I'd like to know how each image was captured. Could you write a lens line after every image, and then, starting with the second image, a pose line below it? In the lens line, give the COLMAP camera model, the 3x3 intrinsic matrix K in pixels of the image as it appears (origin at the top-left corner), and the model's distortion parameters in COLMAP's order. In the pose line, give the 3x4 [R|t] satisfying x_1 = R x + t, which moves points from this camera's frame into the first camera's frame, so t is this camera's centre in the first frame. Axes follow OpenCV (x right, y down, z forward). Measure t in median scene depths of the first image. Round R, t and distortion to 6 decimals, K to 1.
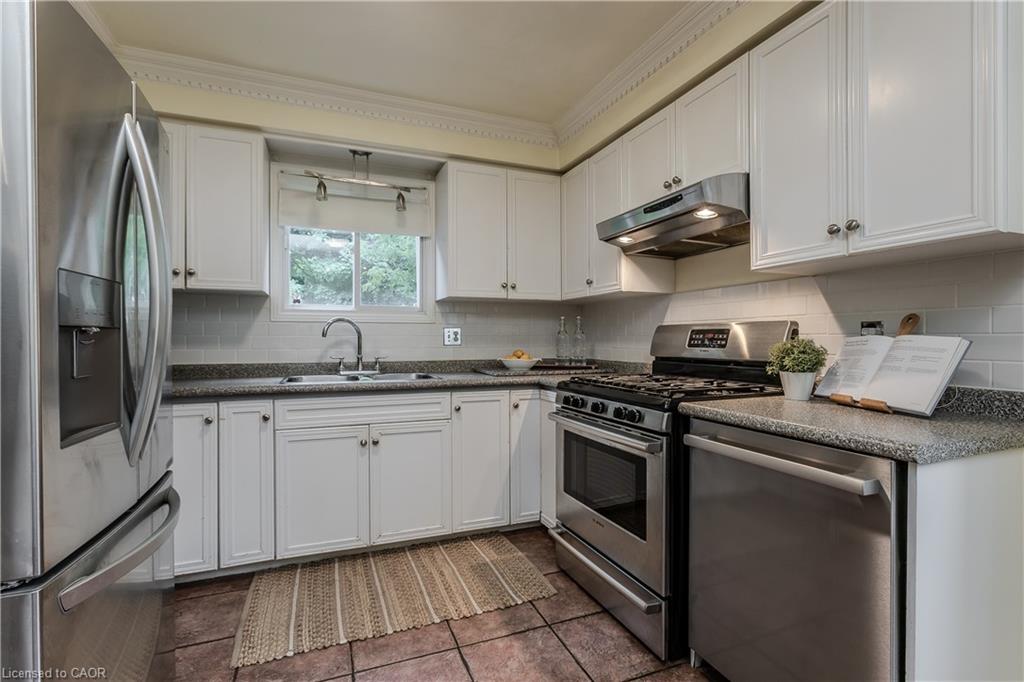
lens RADIAL K [[471.1, 0, 512.0], [0, 471.1, 341.0], [0, 0, 1]] dist [-0.002295, 0.000232]
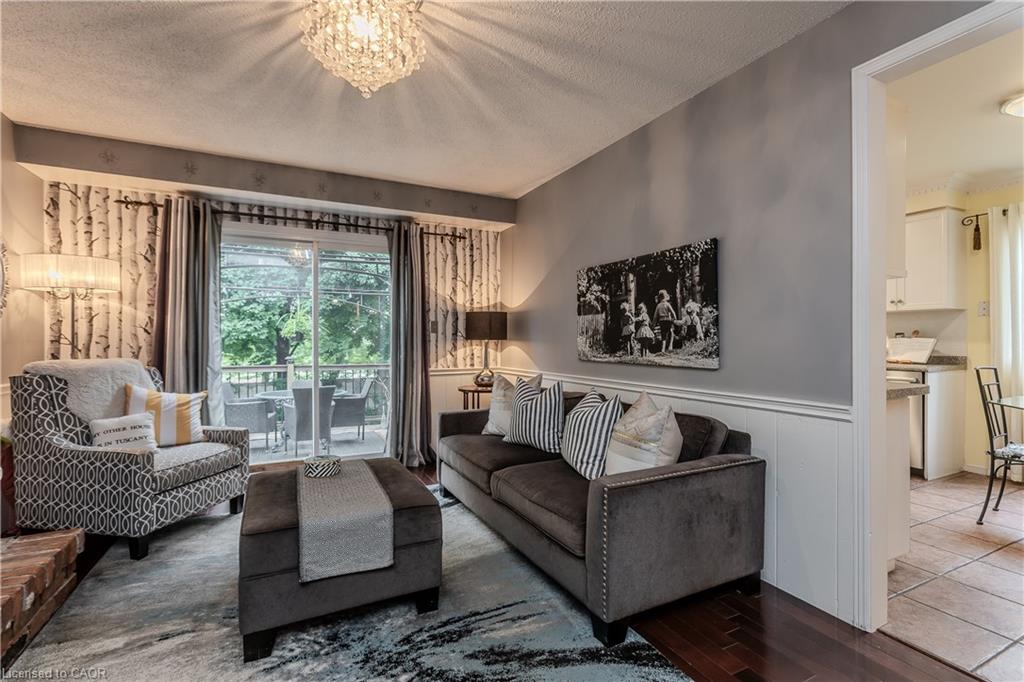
lens RADIAL K [[471.1, 0, 512.0], [0, 471.1, 341.0], [0, 0, 1]] dist [-0.002295, 0.000232]
pose [[0.996976, -0.000583, 0.077705, -1.001492], [0.001133, 0.999975, -0.007027, 0.013130], [-0.077699, 0.007094, 0.996952, -0.910046]]
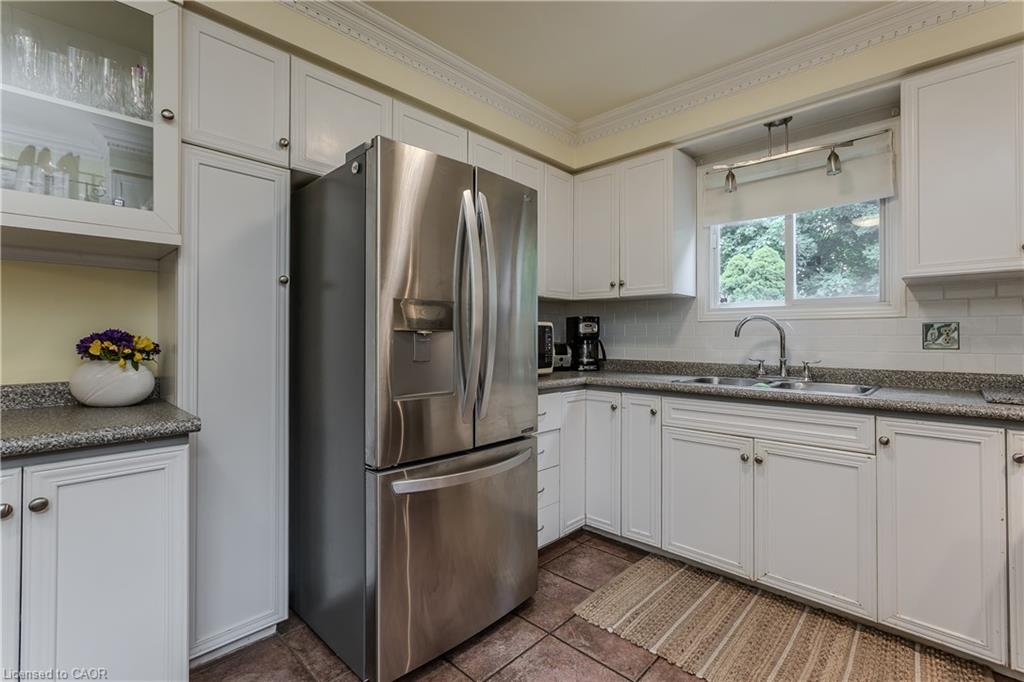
lens RADIAL K [[467.1, 0, 506.8], [0, 467.1, 332.9], [0, 0, 1]] dist [-0.001656, -0.000006]
pose [[0.409898, -0.008772, -0.912089, 0.291725], [-0.006604, 0.999899, -0.012585, -0.001774], [0.912107, 0.011182, 0.409799, 0.236628]]
